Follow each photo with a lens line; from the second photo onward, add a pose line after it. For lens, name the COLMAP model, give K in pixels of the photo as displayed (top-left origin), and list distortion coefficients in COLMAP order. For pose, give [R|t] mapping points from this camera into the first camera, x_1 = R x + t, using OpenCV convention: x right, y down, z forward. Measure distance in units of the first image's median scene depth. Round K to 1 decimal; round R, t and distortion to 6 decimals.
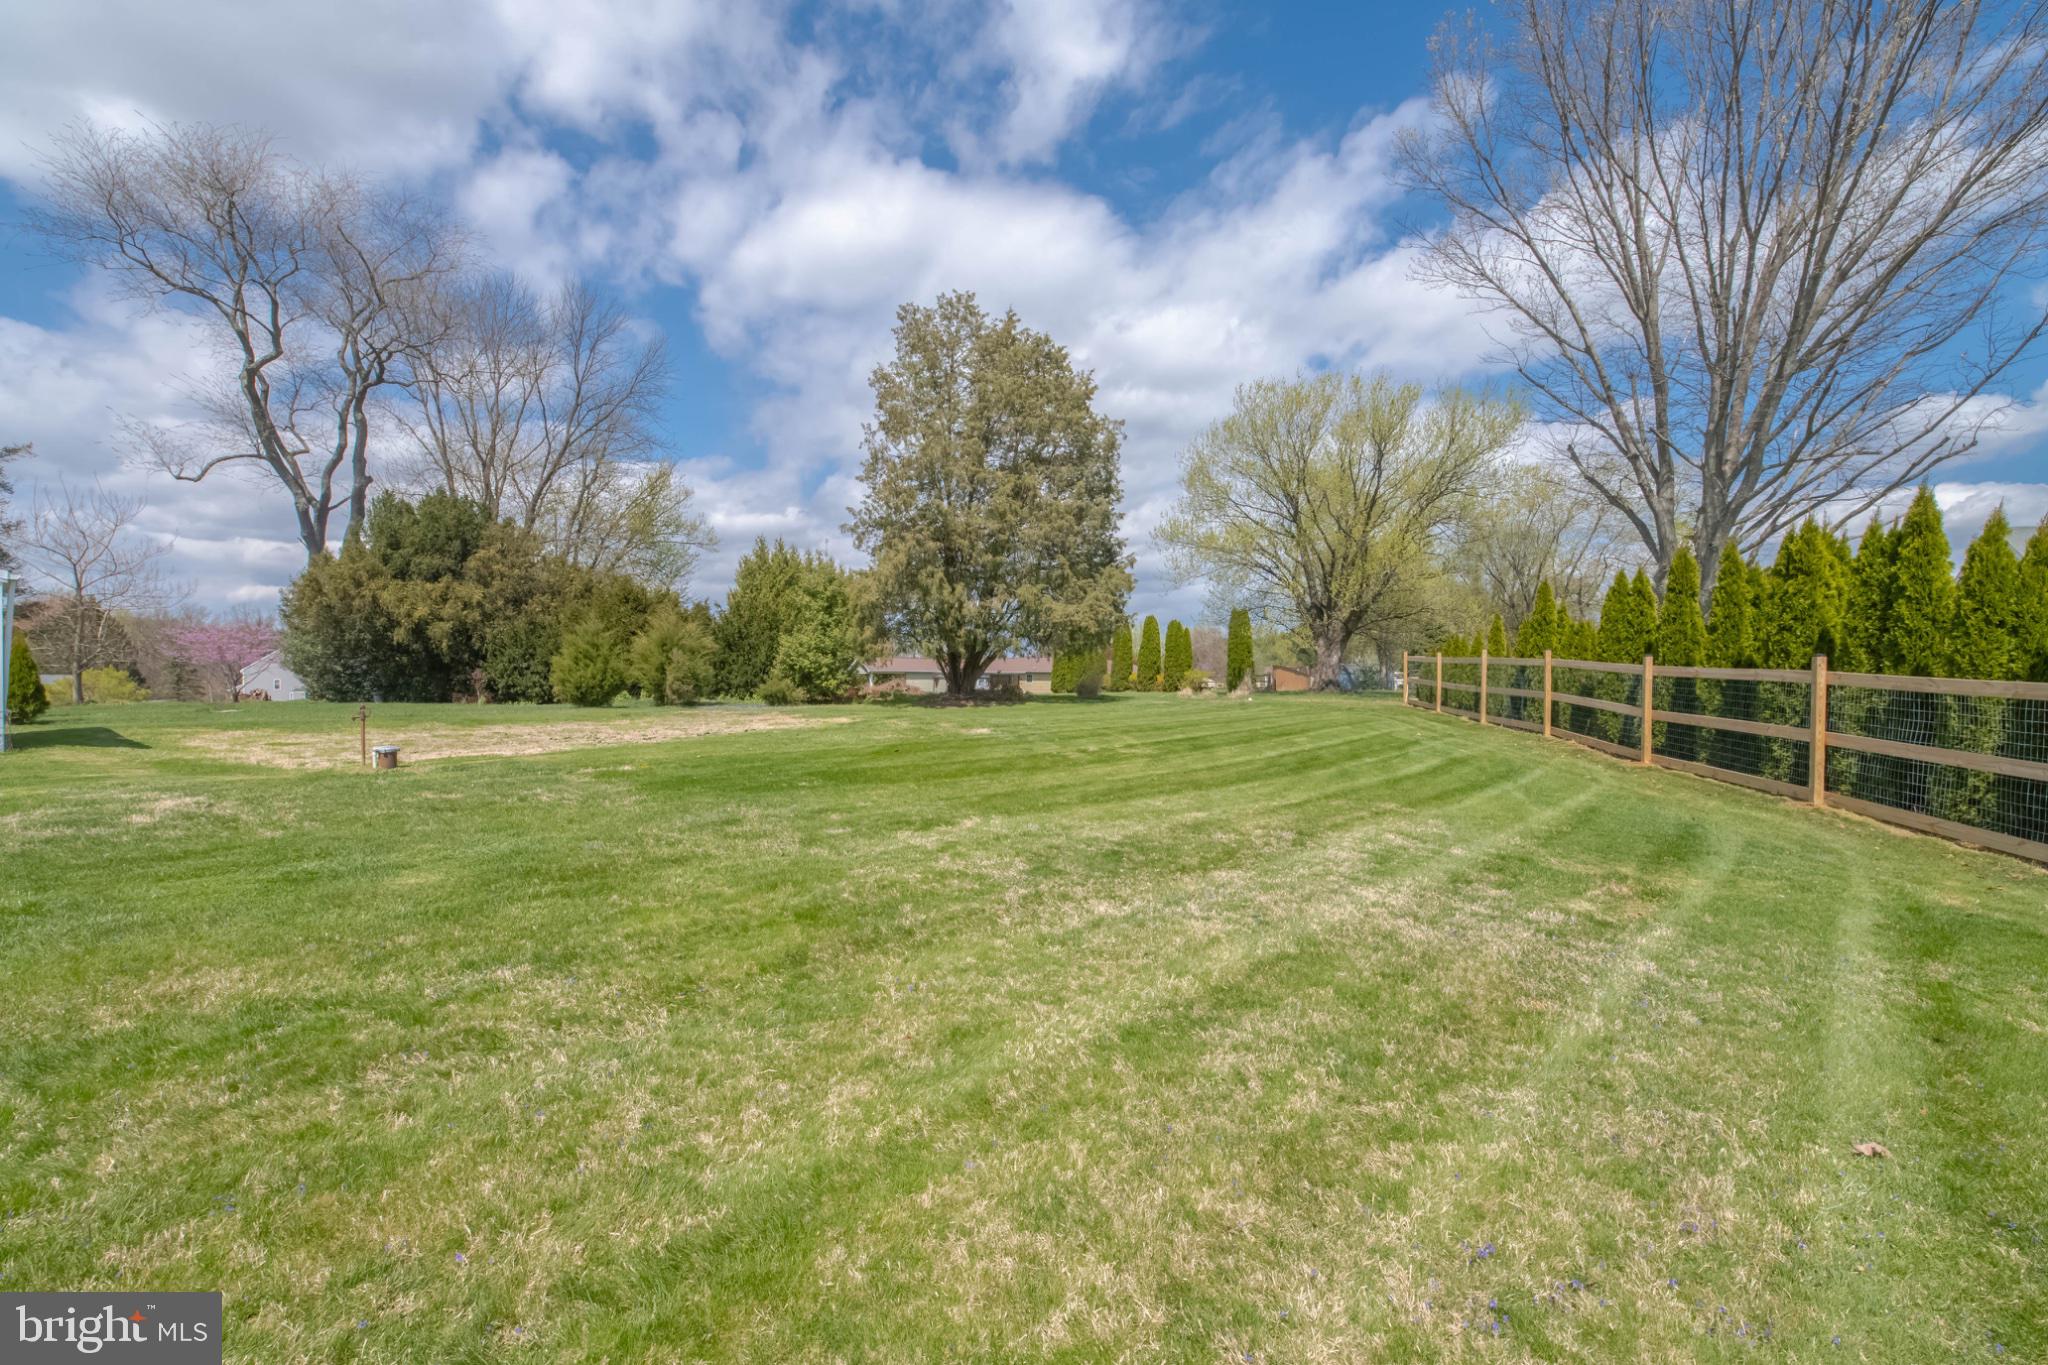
lens RADIAL K [[887.8, 0, 1032.5], [0, 887.8, 679.3], [0, 0, 1]] dist [-0.014176, -0.000704]
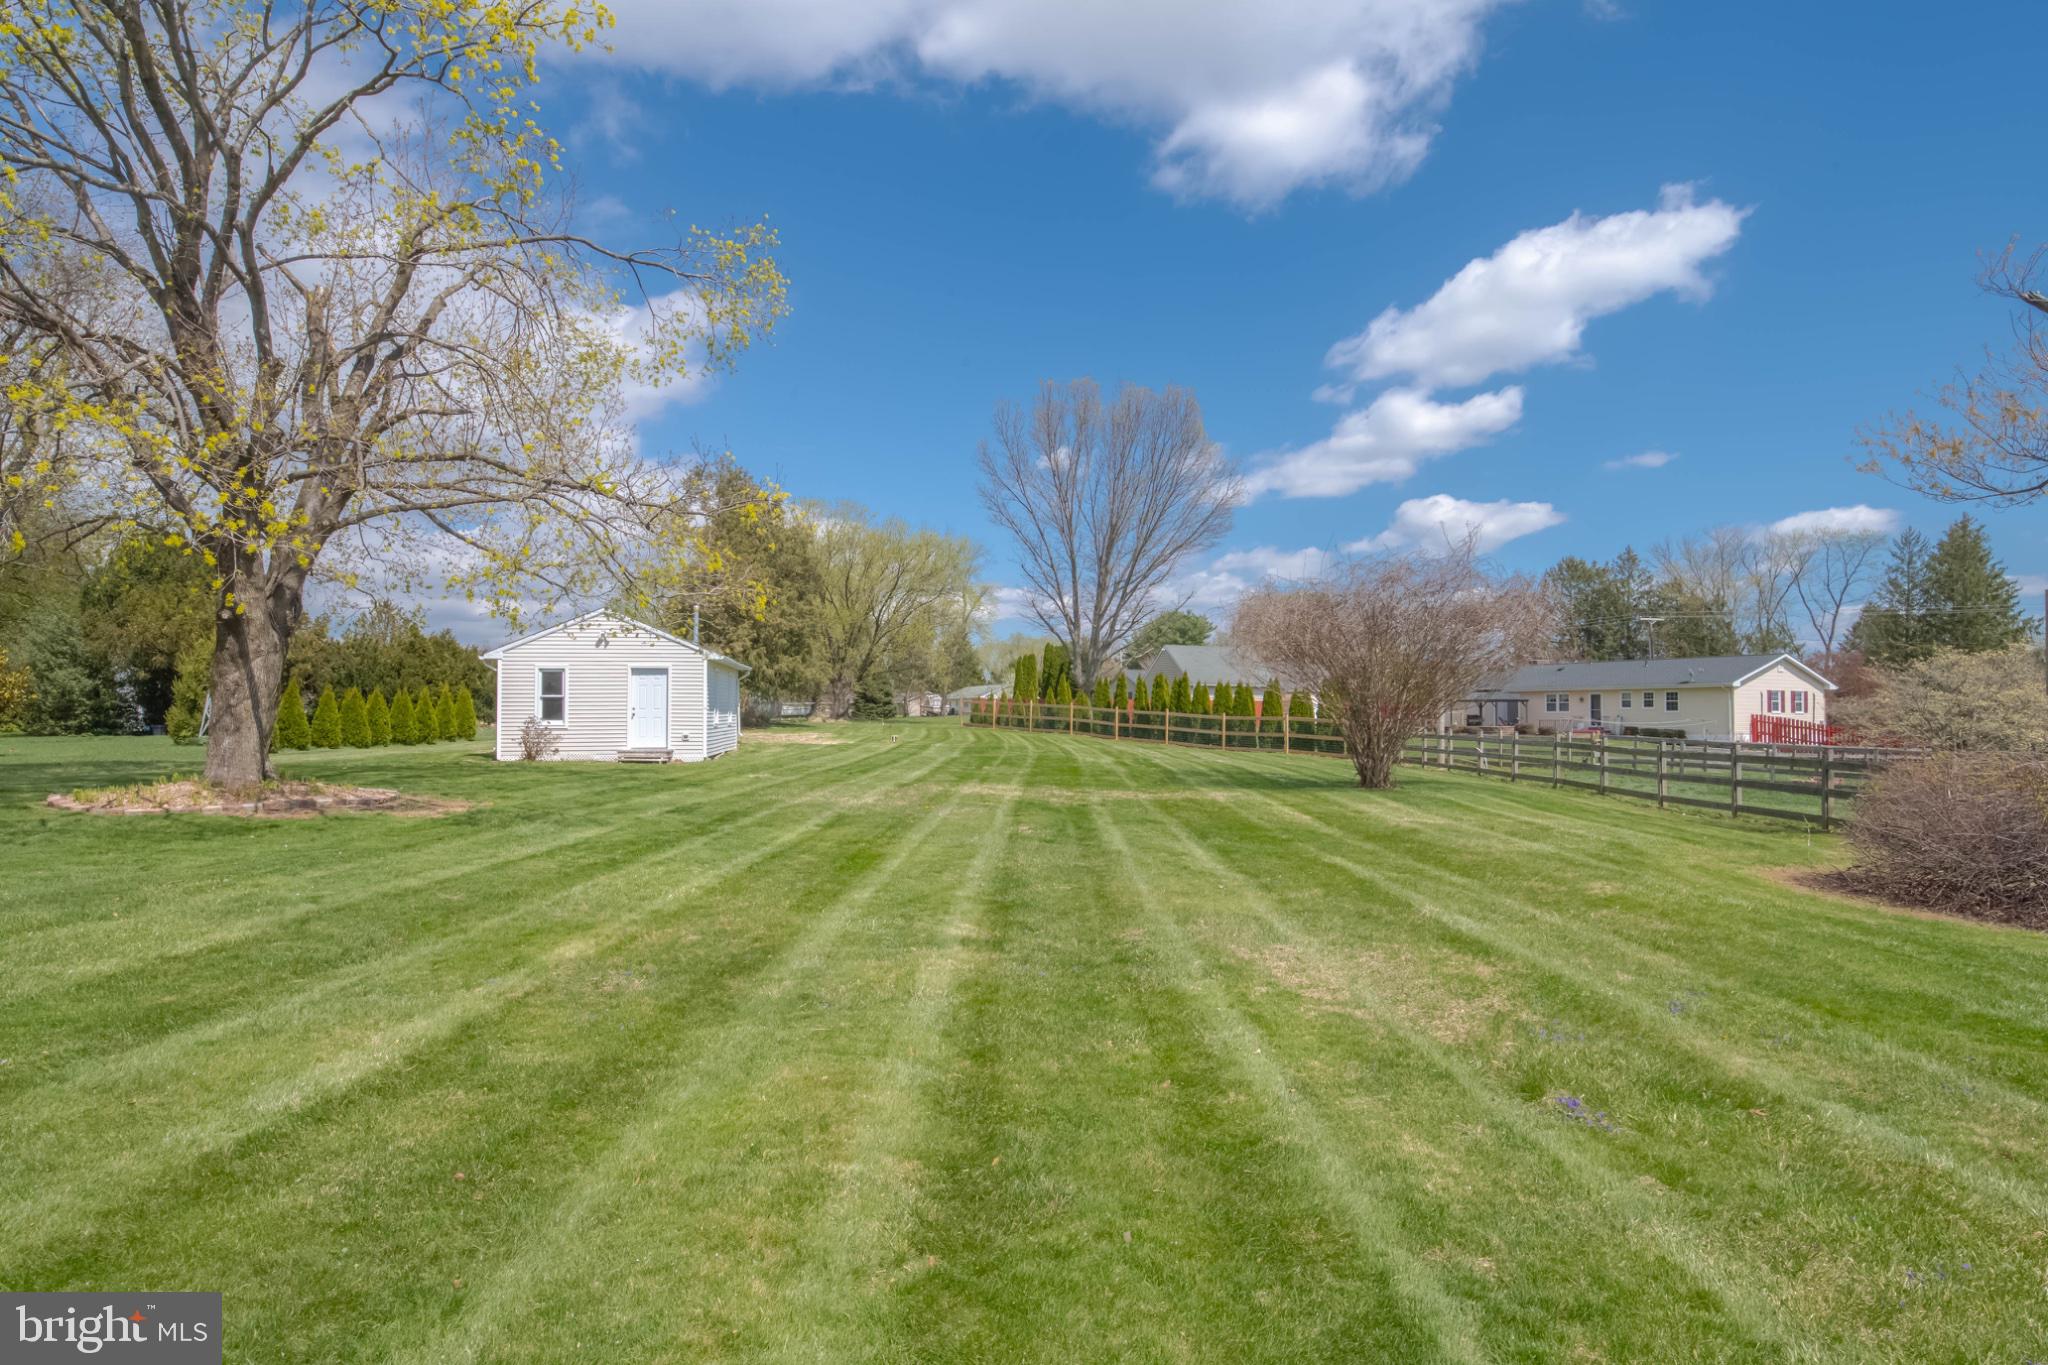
lens RADIAL K [[1138.0, 0, 1033.3], [0, 1138.0, 686.6], [0, 0, 1]] dist [0.017647, -0.000134]
pose [[0.710377, 0.011994, 0.703719, -2.153170], [-0.000576, 0.999864, -0.016459, -0.026044], [-0.703821, 0.011287, 0.710287, -1.536342]]
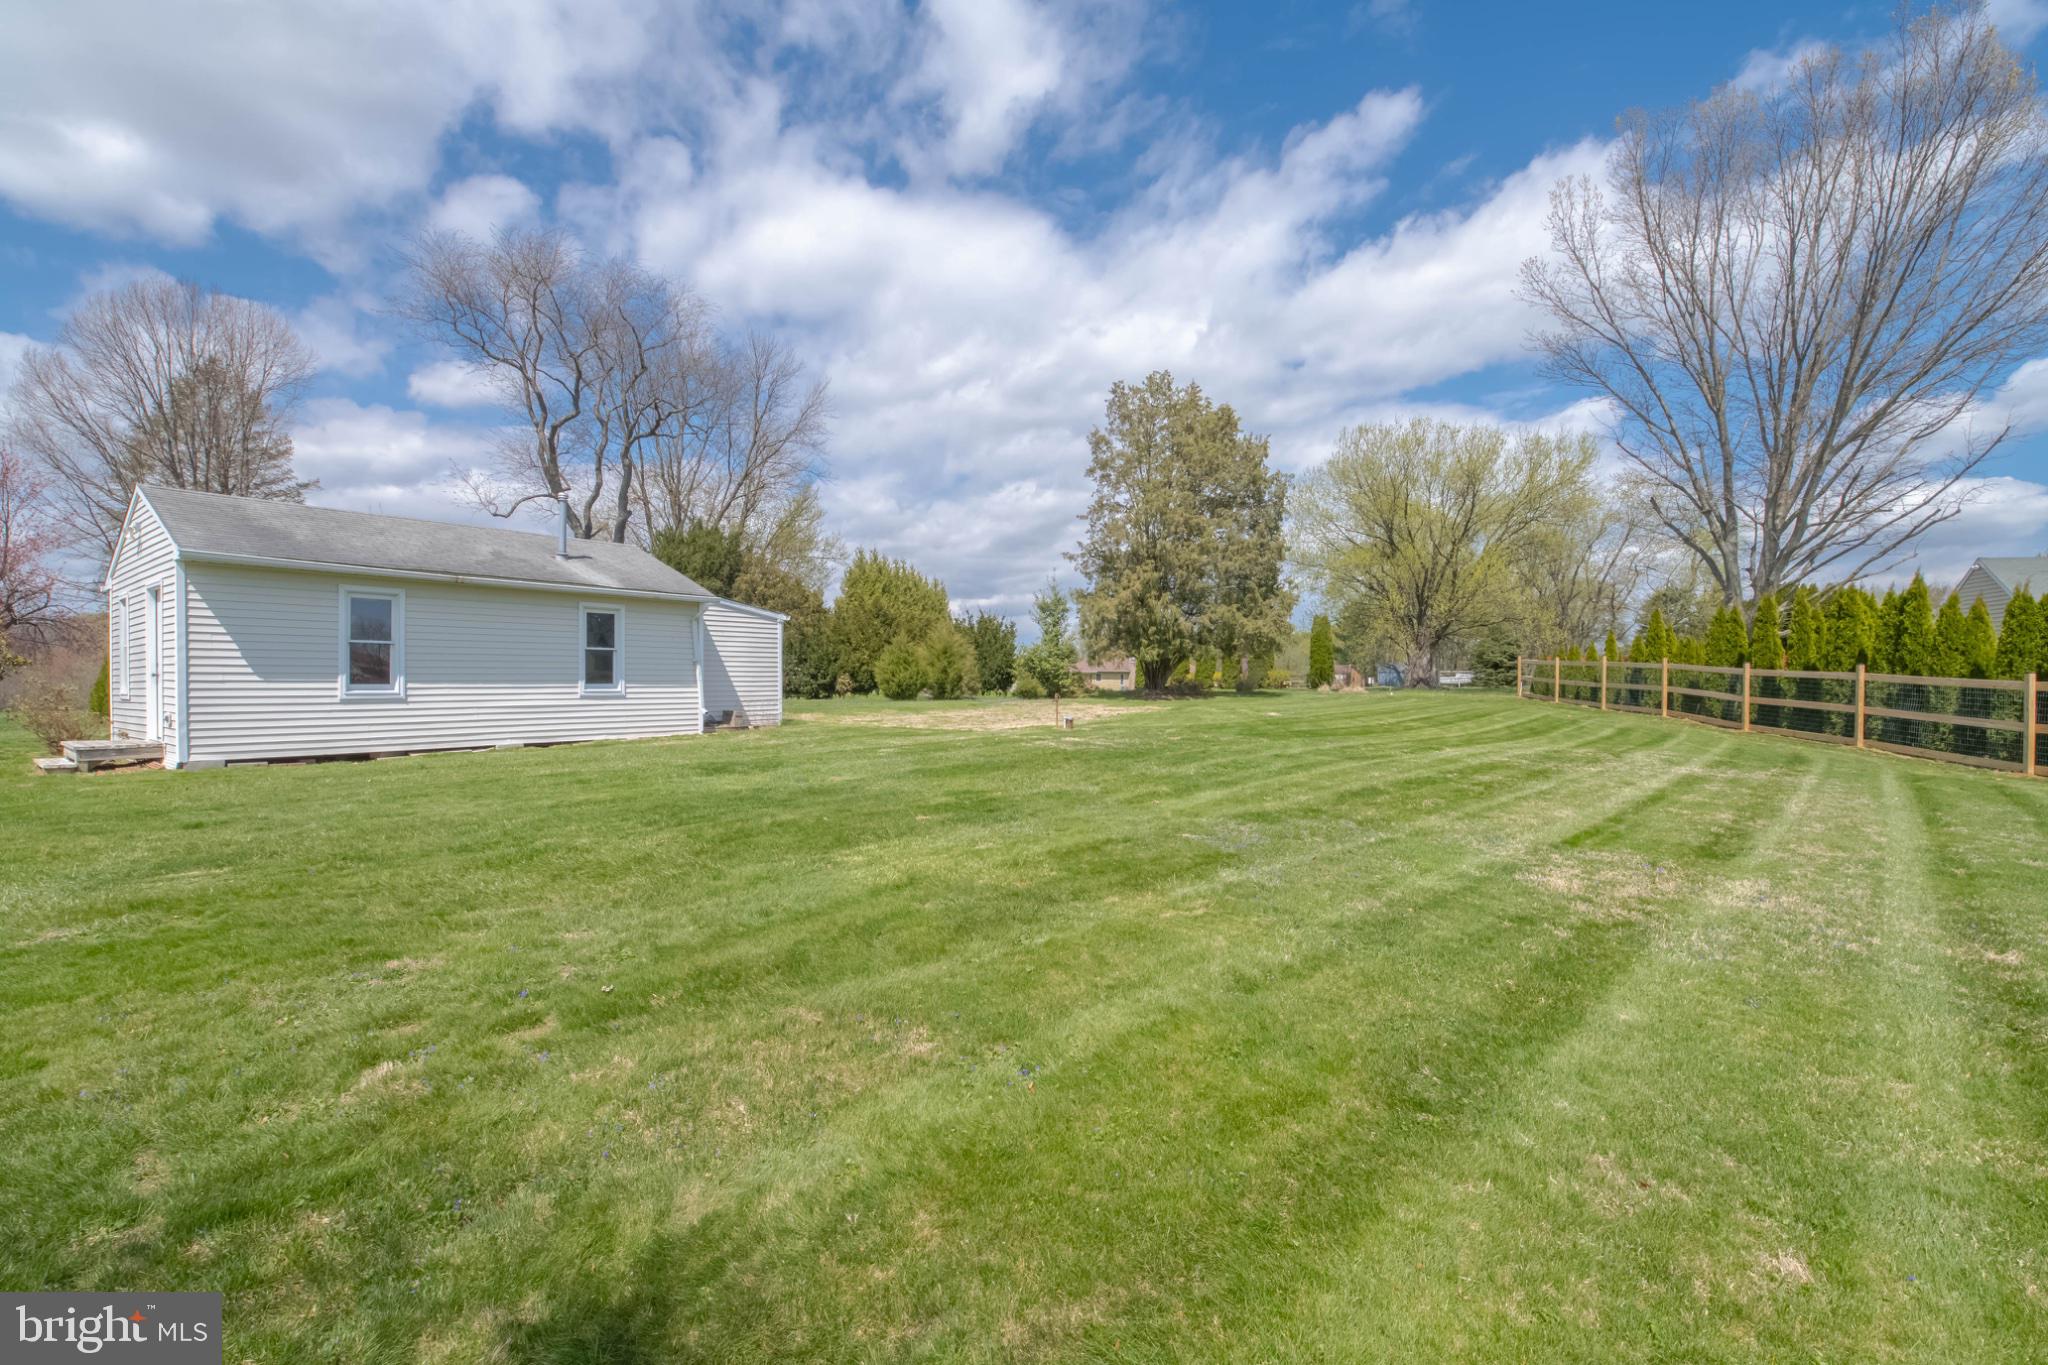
lens RADIAL K [[887.8, 0, 1029.8], [0, 887.8, 679.4], [0, 0, 1]] dist [-0.014176, -0.000704]
pose [[0.999981, -0.002257, -0.005684, -0.512921], [0.002266, 0.999996, 0.001624, -0.001675], [0.005680, -0.001637, 0.999983, -0.519763]]
